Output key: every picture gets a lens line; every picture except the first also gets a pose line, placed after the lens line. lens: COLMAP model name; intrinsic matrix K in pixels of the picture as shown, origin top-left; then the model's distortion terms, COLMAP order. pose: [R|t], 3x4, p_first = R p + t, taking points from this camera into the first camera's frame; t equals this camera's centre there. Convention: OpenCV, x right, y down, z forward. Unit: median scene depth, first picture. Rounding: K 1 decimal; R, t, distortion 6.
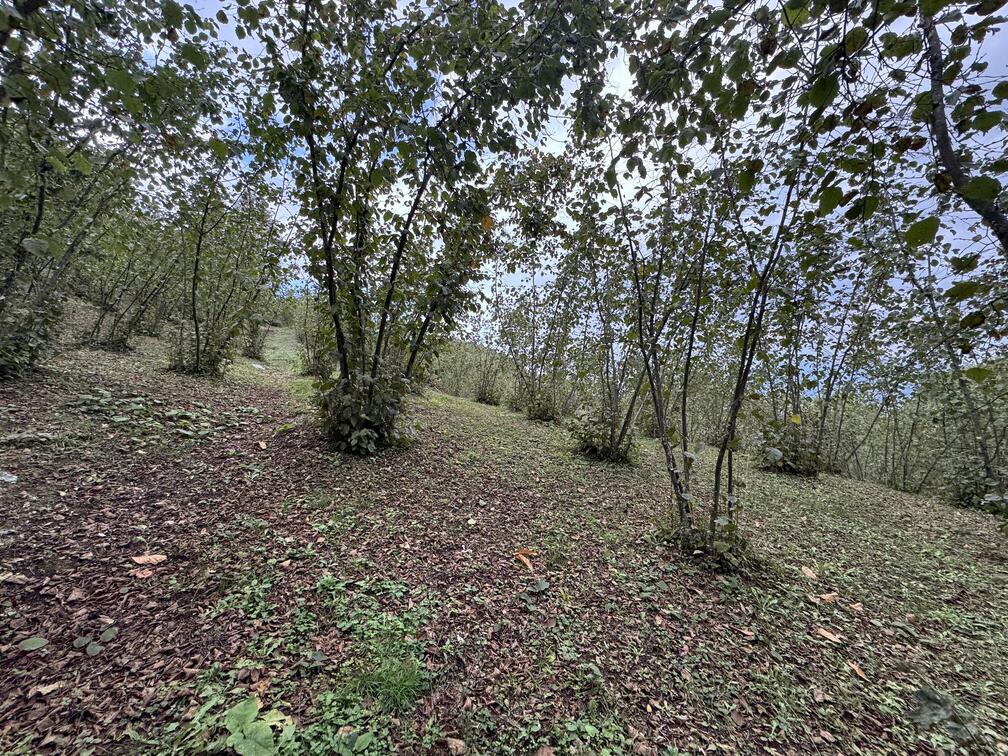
lens RADIAL K [[398.7, 0, 503.9], [0, 398.7, 383.3], [0, 0, 1]] dist [-0.002346, -0.000130]
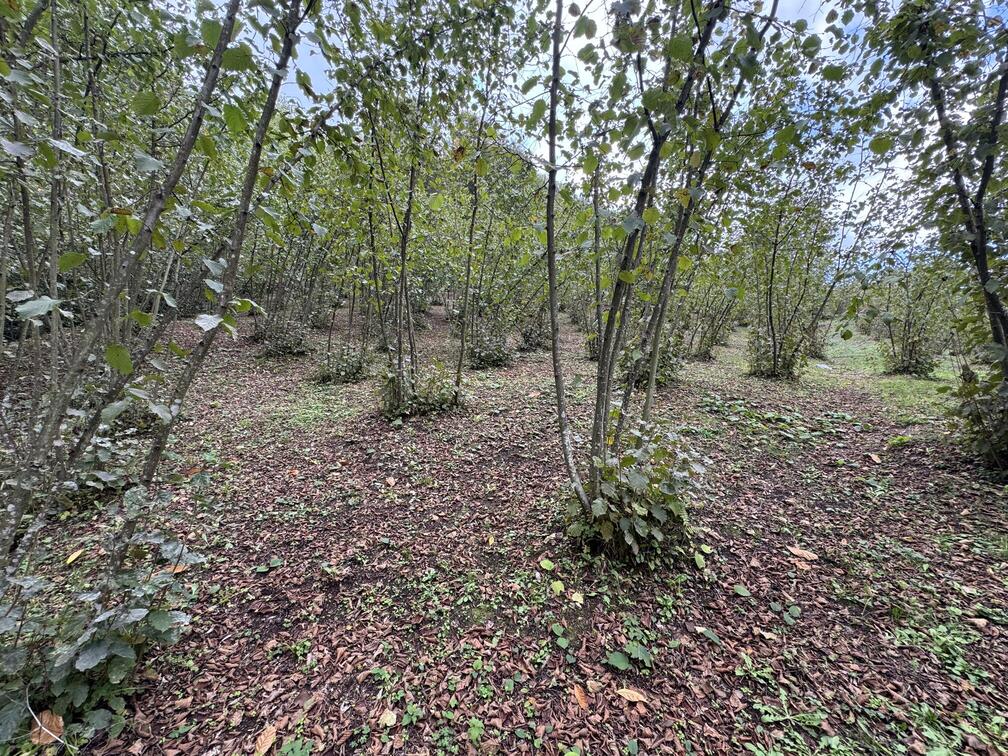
lens RADIAL K [[398.7, 0, 504.0], [0, 398.7, 380.0], [0, 0, 1]] dist [-0.002346, -0.000130]
pose [[0.370920, -0.024340, -0.928346, -0.095365], [0.017801, 0.999659, -0.019097, -0.017666], [0.928494, -0.009442, 0.371227, -0.099666]]
